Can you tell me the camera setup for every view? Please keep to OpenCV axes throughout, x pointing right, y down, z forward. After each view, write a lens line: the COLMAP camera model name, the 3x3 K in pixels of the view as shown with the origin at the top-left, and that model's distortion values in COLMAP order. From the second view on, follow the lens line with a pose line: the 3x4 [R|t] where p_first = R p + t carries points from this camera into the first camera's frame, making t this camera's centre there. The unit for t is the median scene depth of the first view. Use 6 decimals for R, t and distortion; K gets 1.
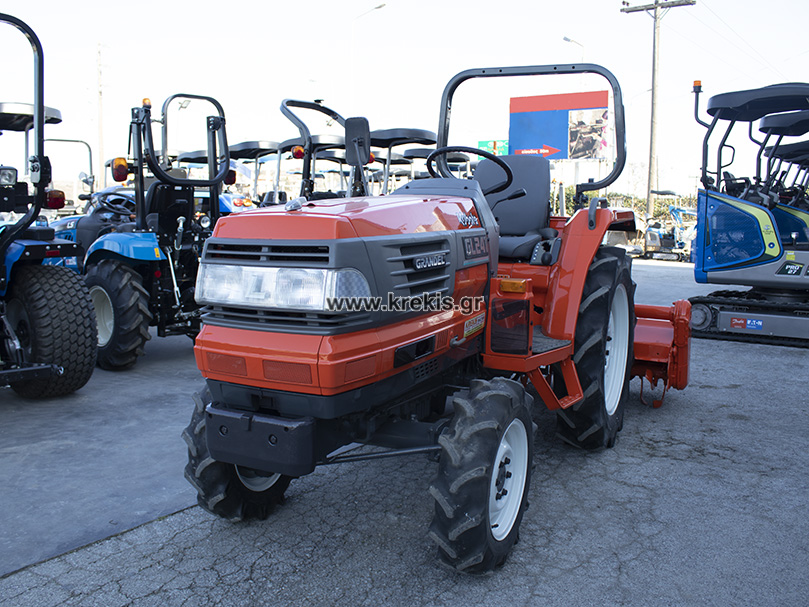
lens RADIAL K [[722.4, 0, 404.5], [0, 722.4, 303.5], [0, 0, 1]] dist [-0.149888, 0.113178]
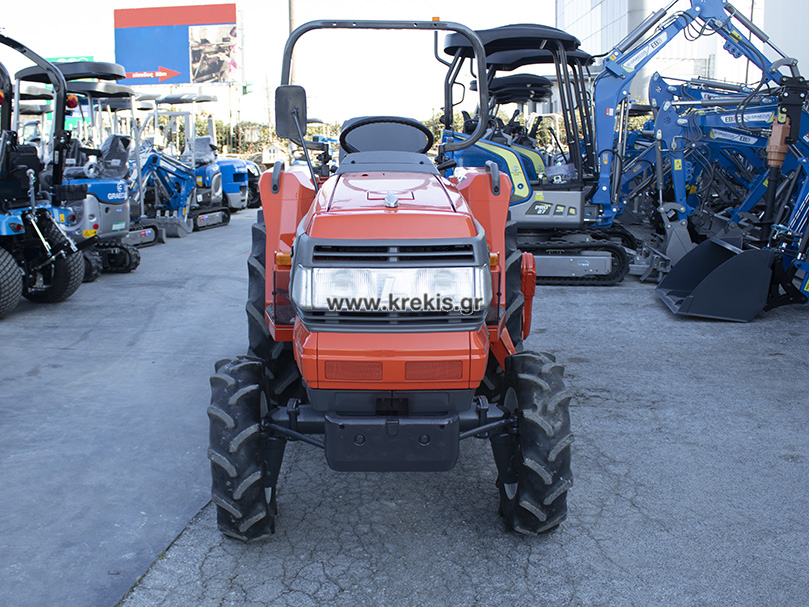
lens RADIAL K [[844.8, 0, 339.7], [0, 844.8, 301.2], [0, 0, 1]] dist [-0.133254, 0.069701]
pose [[0.915271, -0.095368, 0.391388, -0.338922], [0.072069, 0.994663, 0.073831, -0.045422], [-0.396340, -0.039368, 0.917259, -0.013363]]
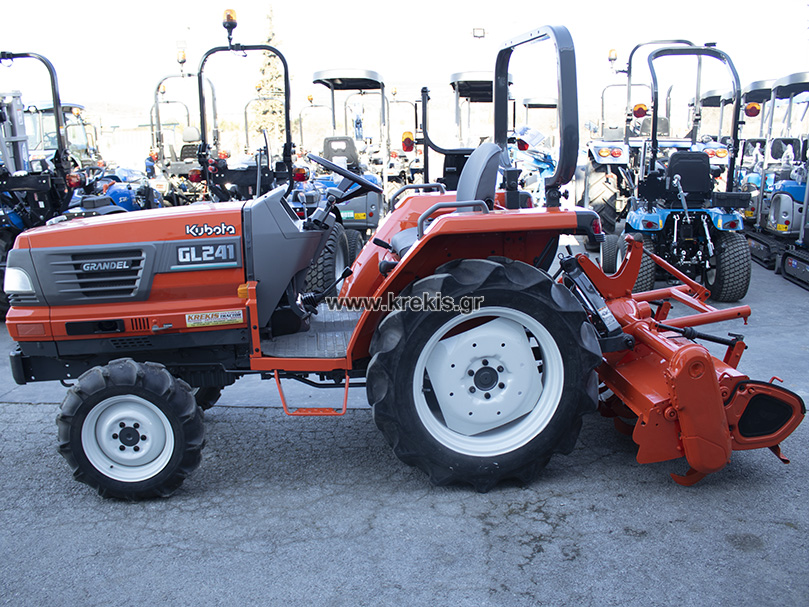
lens RADIAL K [[724.8, 0, 388.0], [0, 724.8, 300.5], [0, 0, 1]] dist [-0.155673, 0.123567]
pose [[0.553647, 0.159637, -0.817307, 0.772109], [-0.078462, 0.987088, 0.139648, -0.119298], [0.829047, -0.013188, 0.559024, 0.366082]]
